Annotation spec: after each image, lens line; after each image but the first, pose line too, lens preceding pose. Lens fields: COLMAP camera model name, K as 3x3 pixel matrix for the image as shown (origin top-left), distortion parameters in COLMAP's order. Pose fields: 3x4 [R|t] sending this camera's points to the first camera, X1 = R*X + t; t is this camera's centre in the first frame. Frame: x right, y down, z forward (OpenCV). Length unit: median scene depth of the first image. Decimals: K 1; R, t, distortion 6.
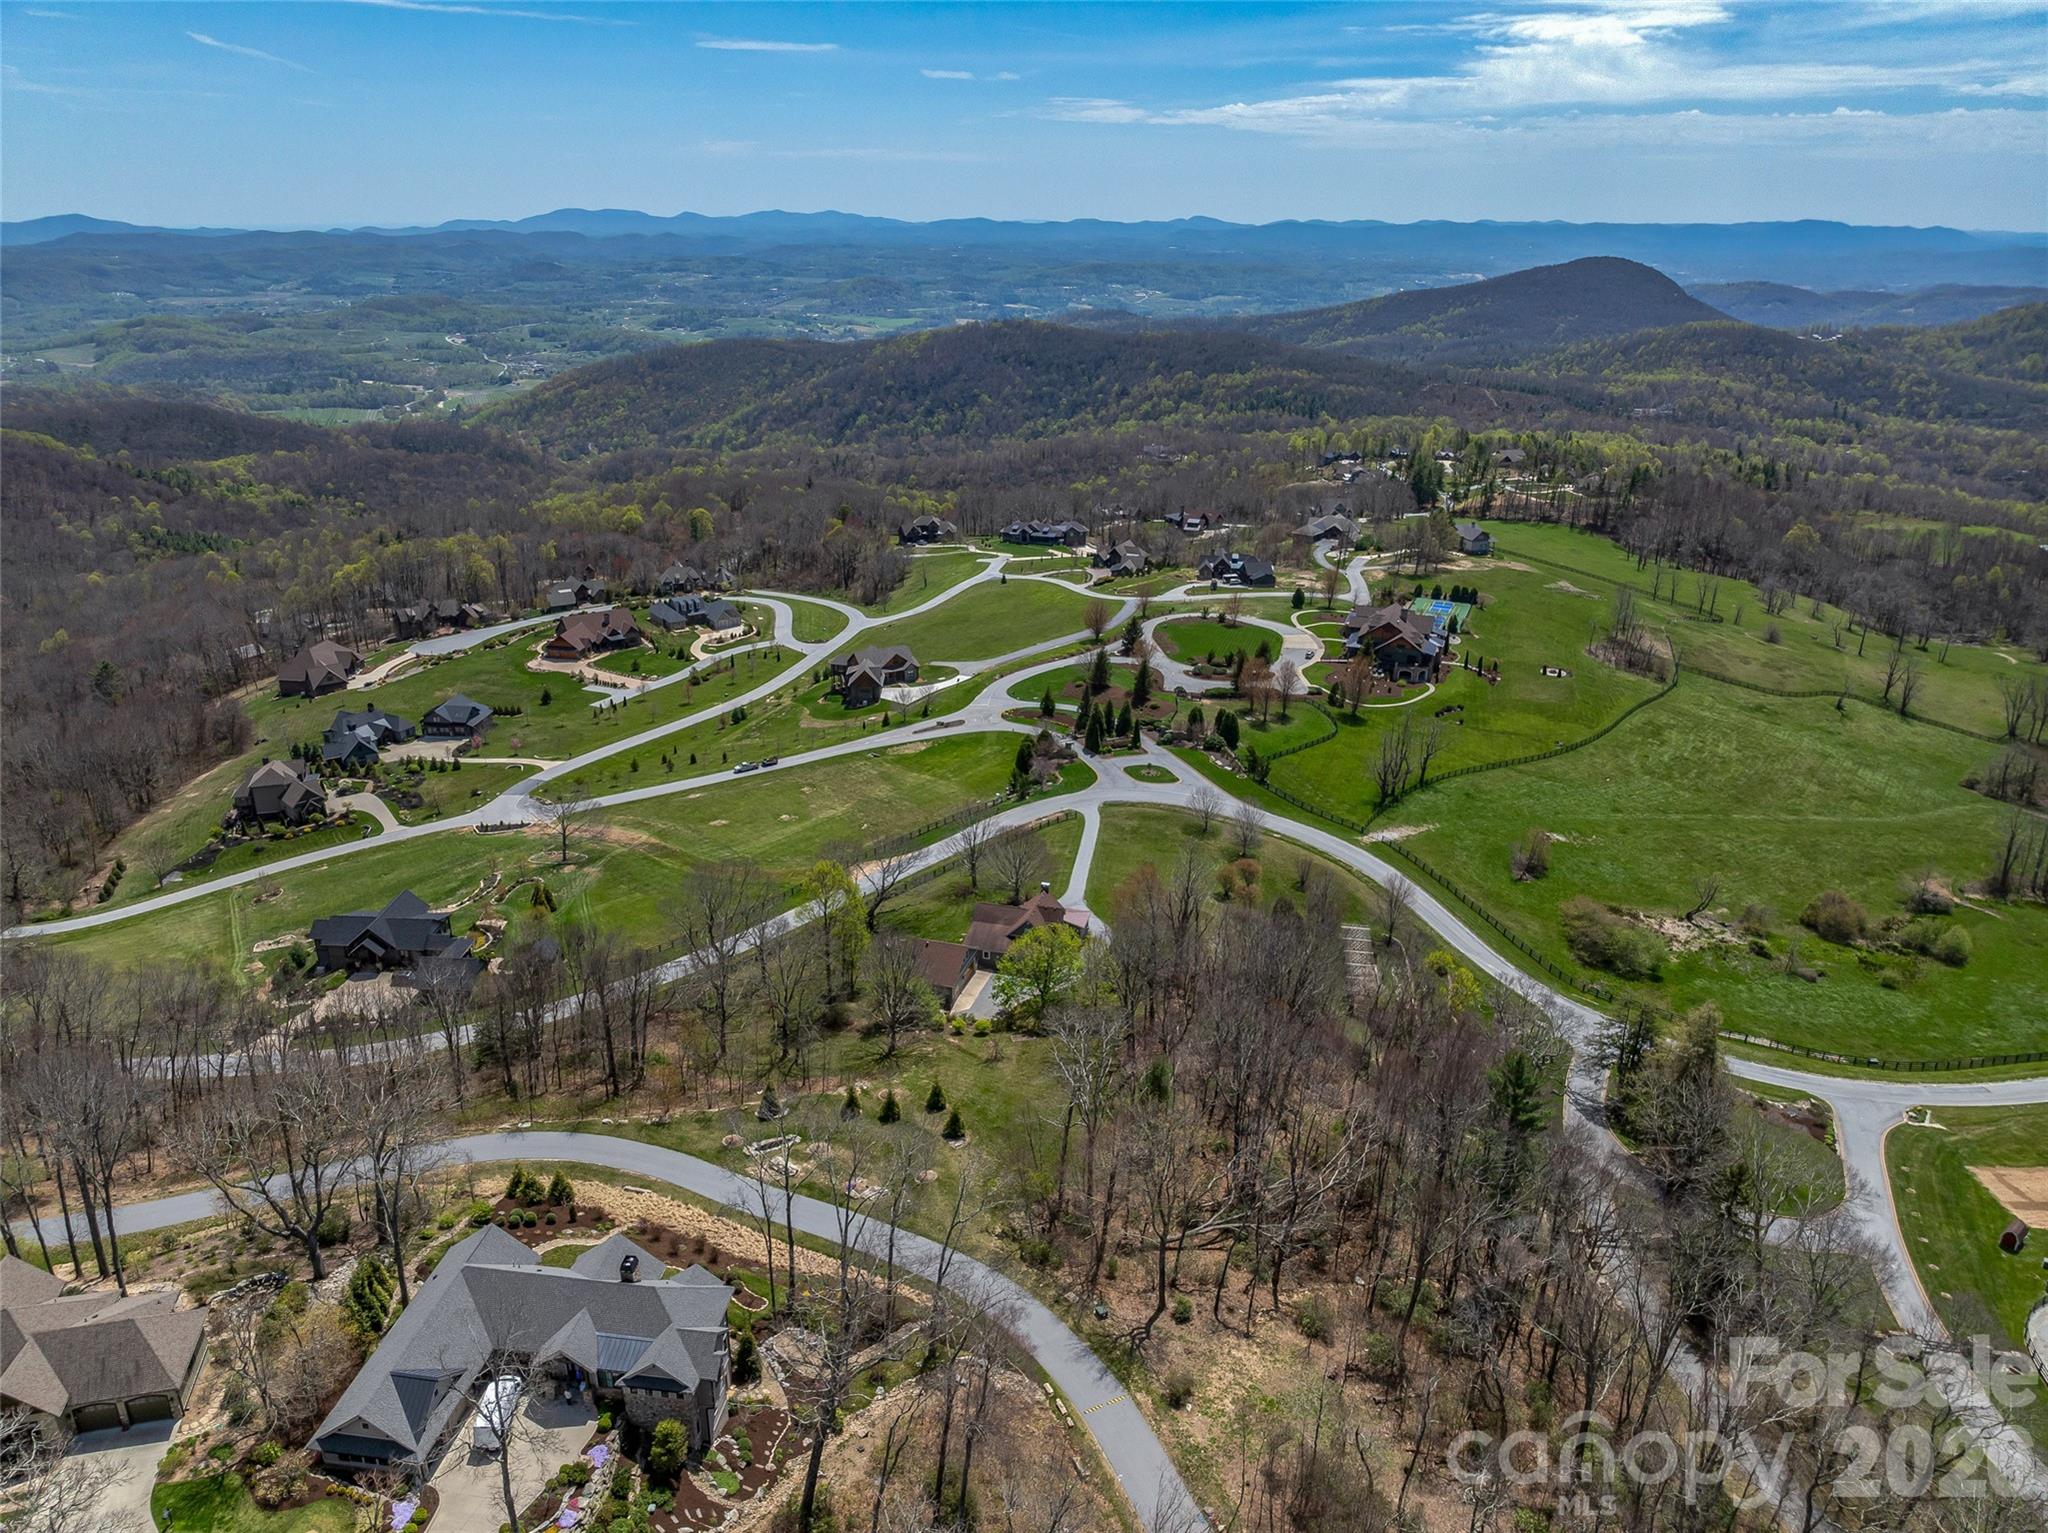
lens RADIAL K [[1435.9, 0, 1024.5], [0, 1435.9, 758.2], [0, 0, 1]] dist [-0.054498, 0.022518]
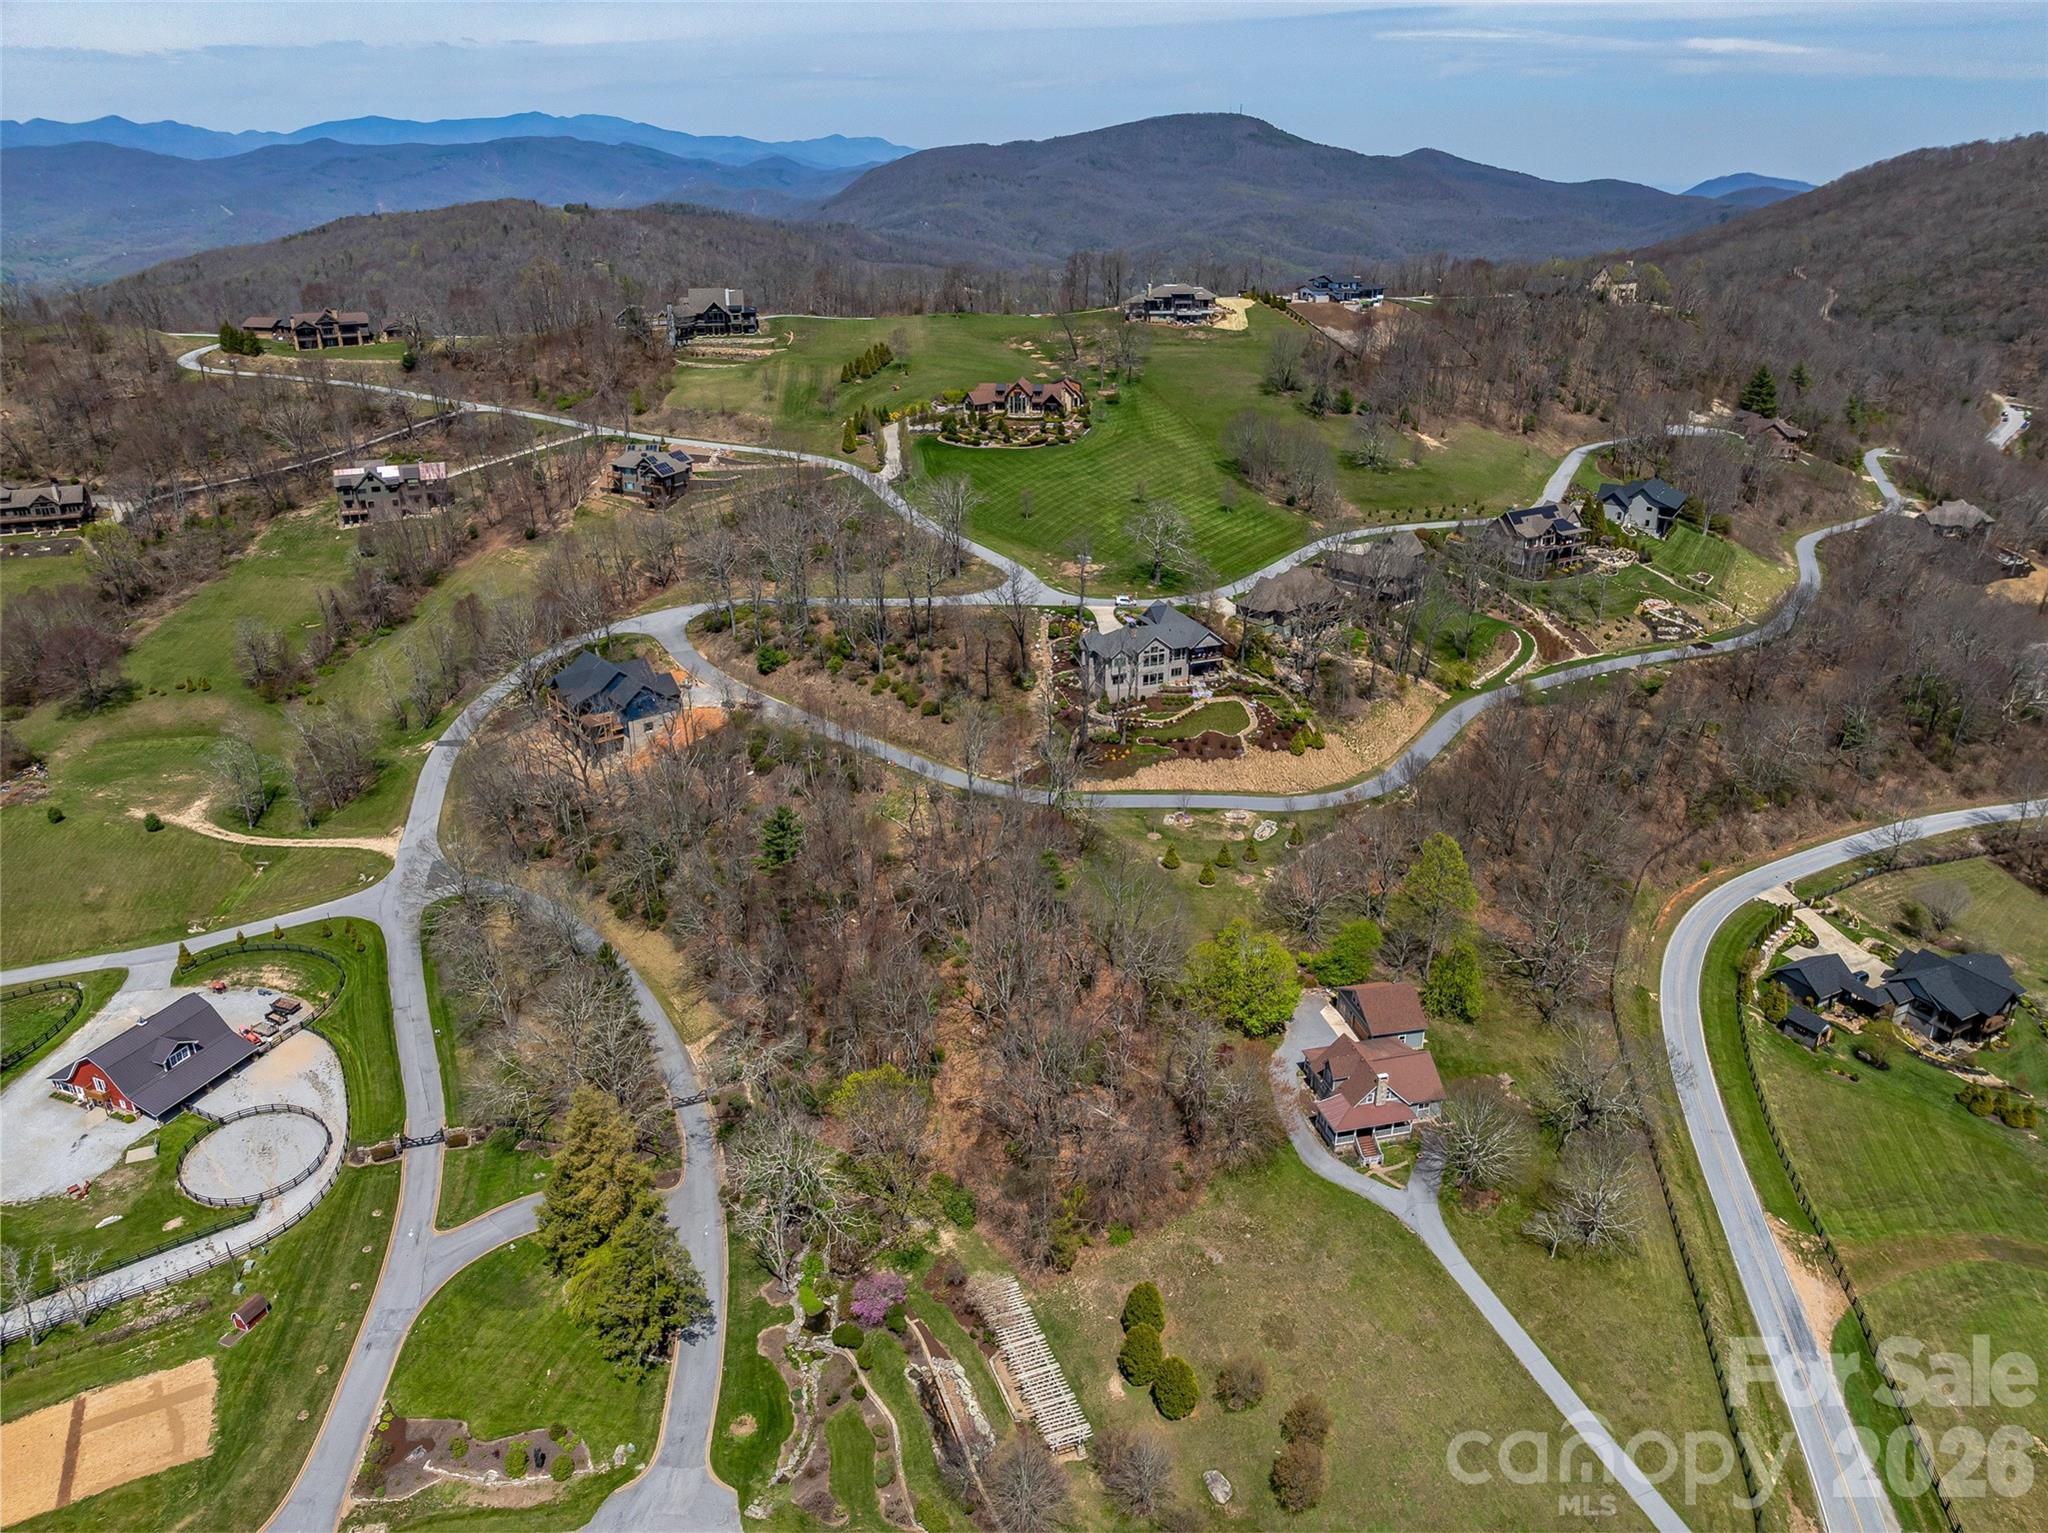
lens RADIAL K [[1435.9, 0, 1019.8], [0, 1435.9, 758.8], [0, 0, 1]] dist [-0.054498, 0.022518]
pose [[-0.875154, 0.180313, -0.448991, 0.252766], [-0.184378, 0.733665, 0.654019, -0.255118], [0.447338, 0.655151, -0.608824, 0.638097]]
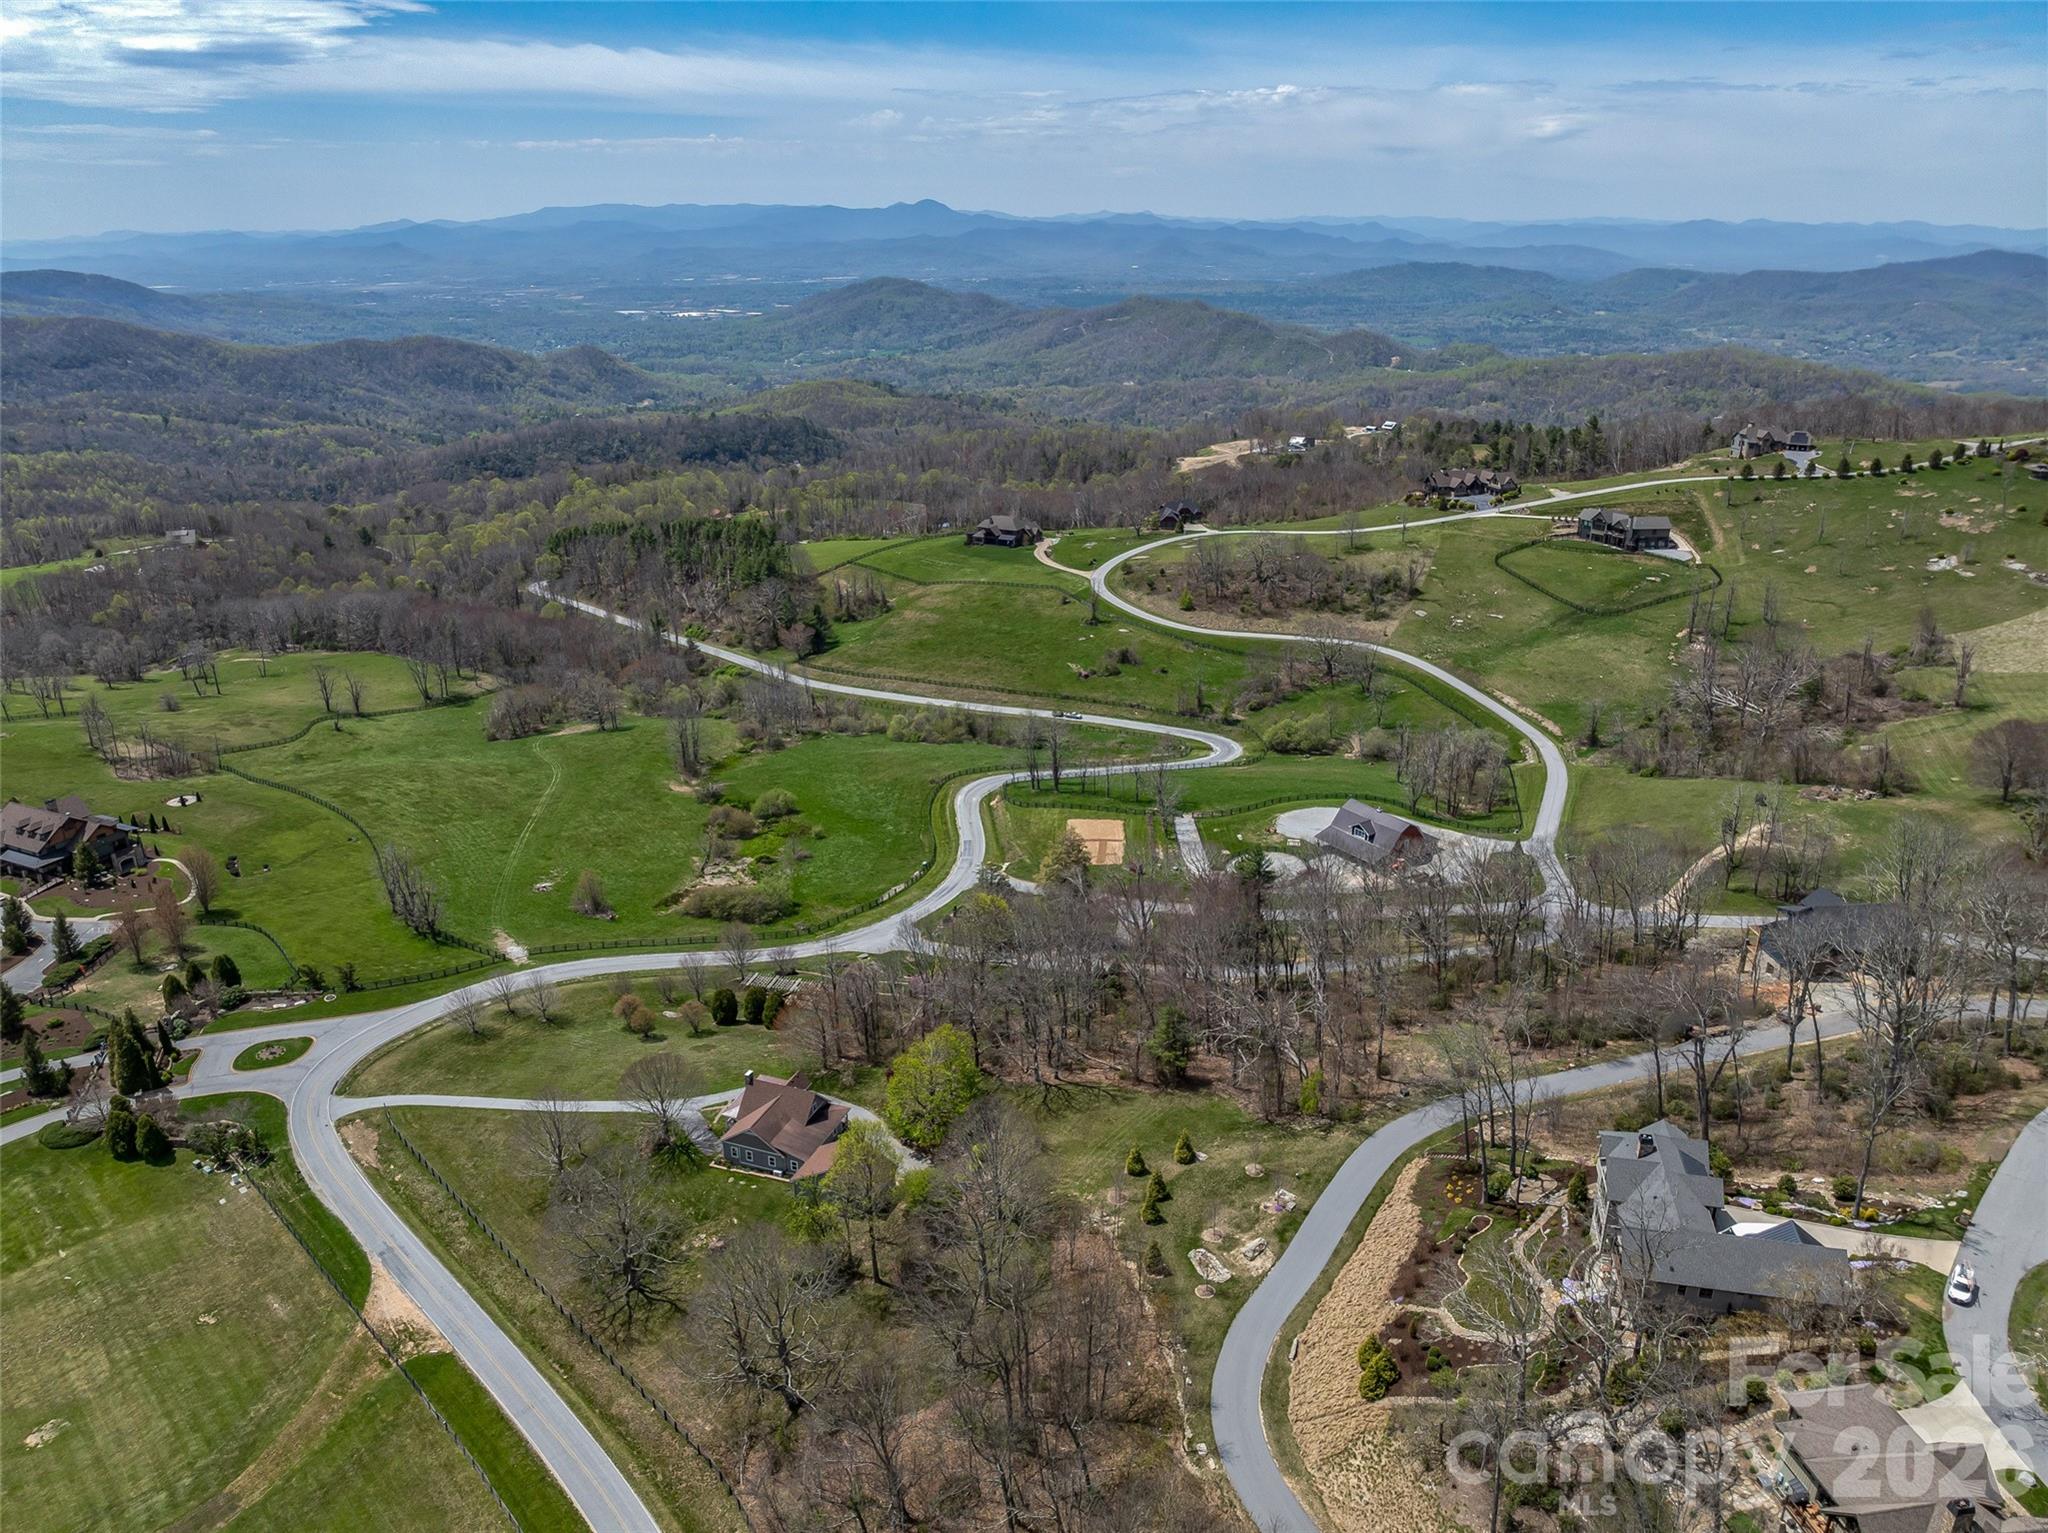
lens RADIAL K [[1435.9, 0, 1026.4], [0, 1435.9, 766.5], [0, 0, 1]] dist [-0.054498, 0.022518]
pose [[0.096060, -0.364129, 0.926381, -0.371470], [0.365200, 0.878674, 0.307508, -0.149940], [-0.925960, 0.308775, 0.217385, 0.290858]]
